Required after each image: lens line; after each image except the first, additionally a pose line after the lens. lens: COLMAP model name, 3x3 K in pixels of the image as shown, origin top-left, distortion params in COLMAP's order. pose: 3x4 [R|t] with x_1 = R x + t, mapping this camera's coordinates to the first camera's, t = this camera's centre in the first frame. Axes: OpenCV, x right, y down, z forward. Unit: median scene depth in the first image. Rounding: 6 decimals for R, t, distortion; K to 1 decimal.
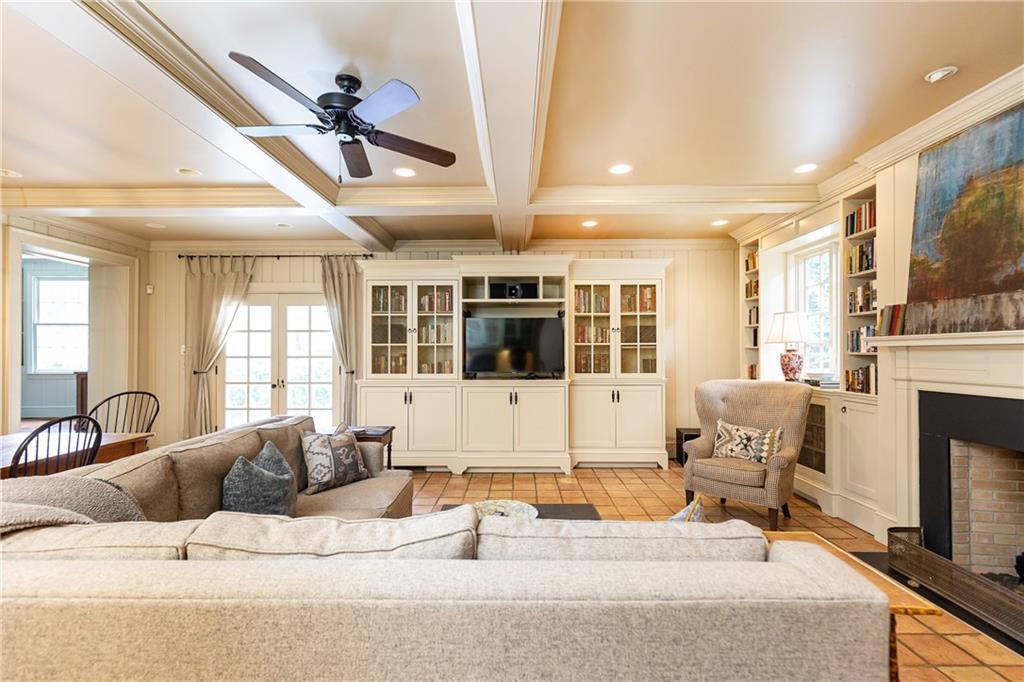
lens RADIAL K [[468.0, 0, 513.8], [0, 468.0, 349.9], [0, 0, 1]] dist [0.002865, 0.000576]
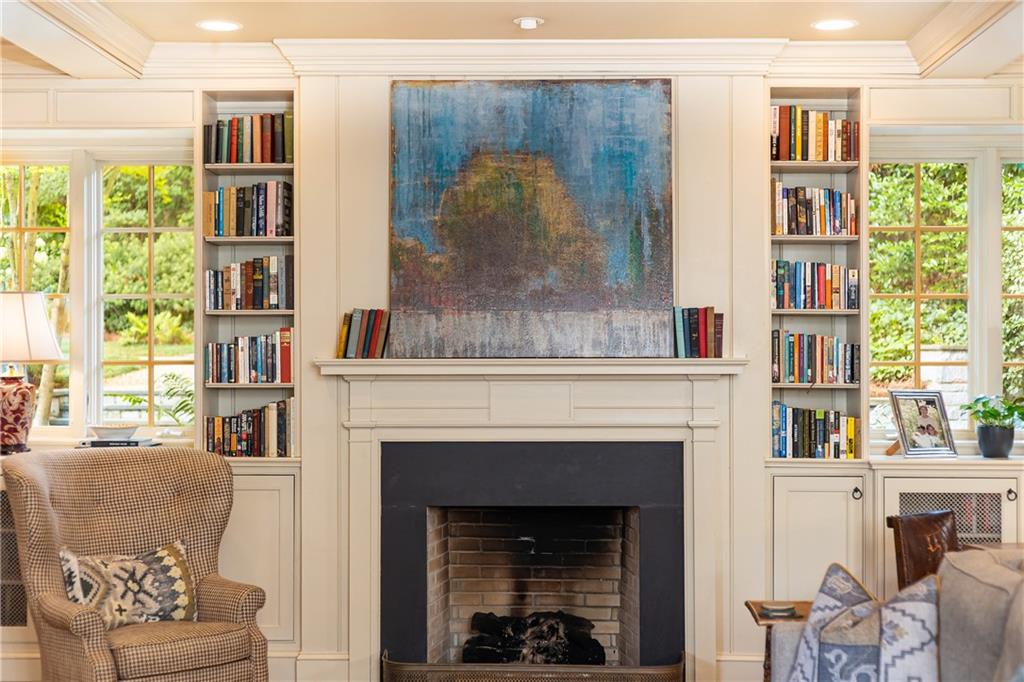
lens RADIAL K [[1530.0, 0, 513.2], [0, 1530.0, 340.0], [0, 0, 1]] dist [-0.015751, 0.000000]
pose [[0.023509, 0.003009, 0.999719, -1.363016], [-0.006011, 0.999978, -0.002869, -0.055135], [-0.999706, -0.005941, 0.023526, 0.834509]]
